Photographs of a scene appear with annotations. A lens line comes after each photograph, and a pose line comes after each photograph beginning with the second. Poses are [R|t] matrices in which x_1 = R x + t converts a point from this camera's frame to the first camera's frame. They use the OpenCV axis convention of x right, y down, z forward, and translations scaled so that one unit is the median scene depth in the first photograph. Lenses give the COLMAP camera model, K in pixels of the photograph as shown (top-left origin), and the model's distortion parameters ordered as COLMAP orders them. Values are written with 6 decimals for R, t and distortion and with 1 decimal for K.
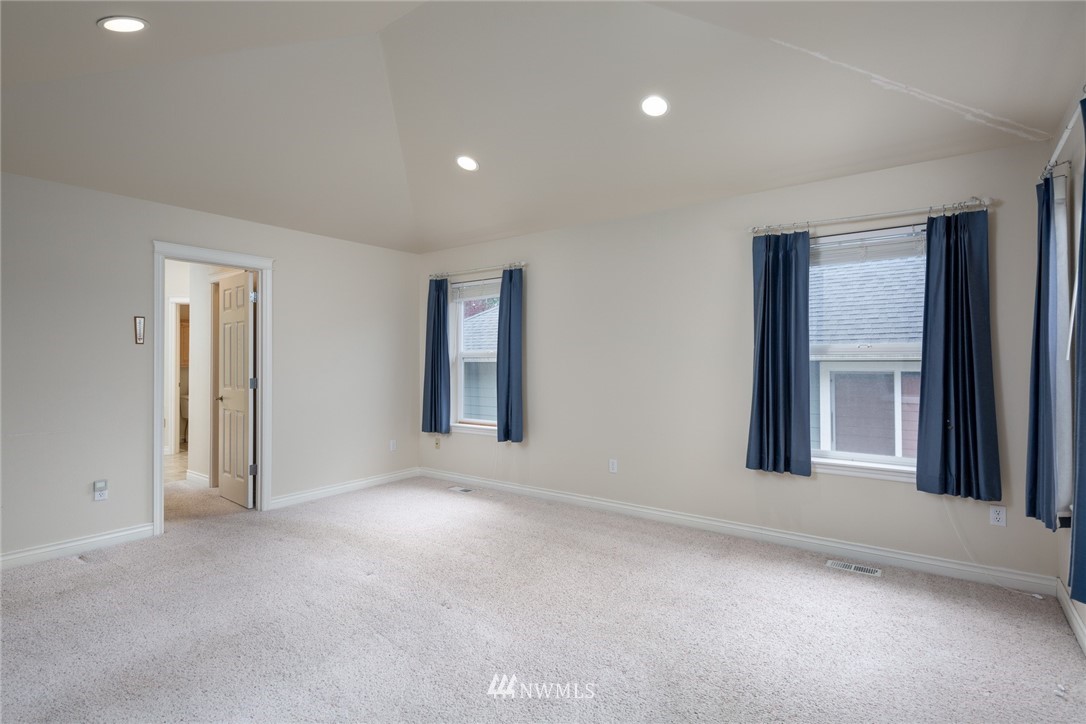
lens RADIAL K [[534.7, 0, 543.0], [0, 534.7, 362.0], [0, 0, 1]] dist [-0.001504, 0.000039]
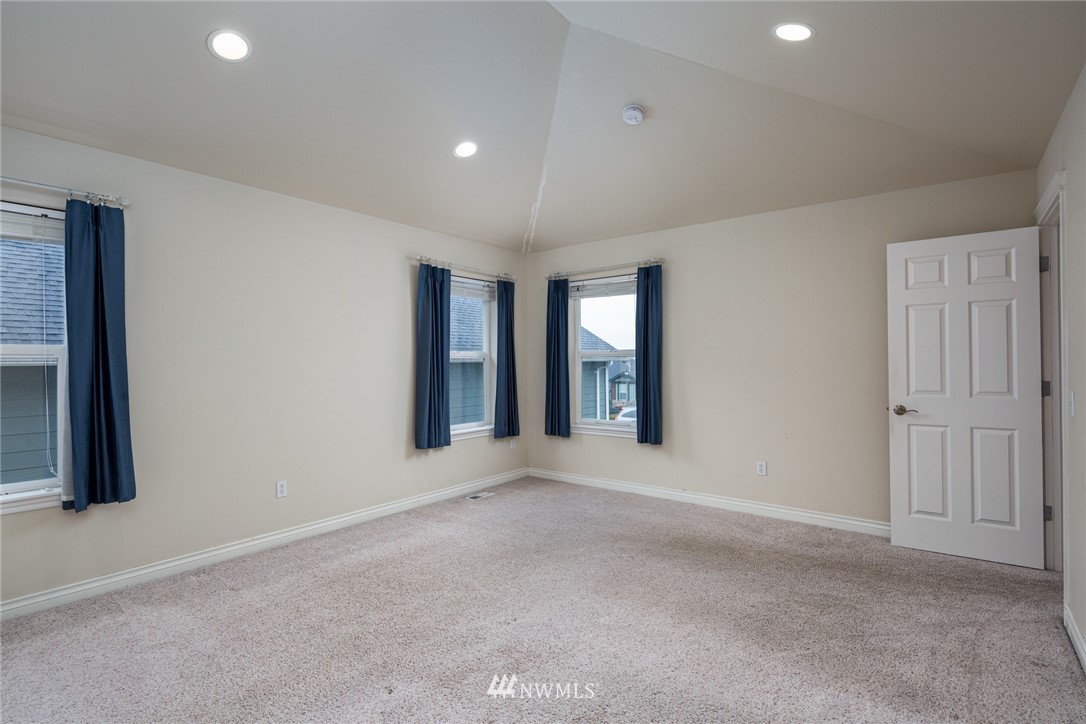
lens RADIAL K [[534.7, 0, 543.0], [0, 534.7, 362.0], [0, 0, 1]] dist [-0.001504, 0.000039]
pose [[0.008771, 0.002651, 0.999958, -0.898642], [0.007620, 0.999967, -0.002718, 0.002032], [-0.999932, 0.007643, 0.008751, 0.745547]]
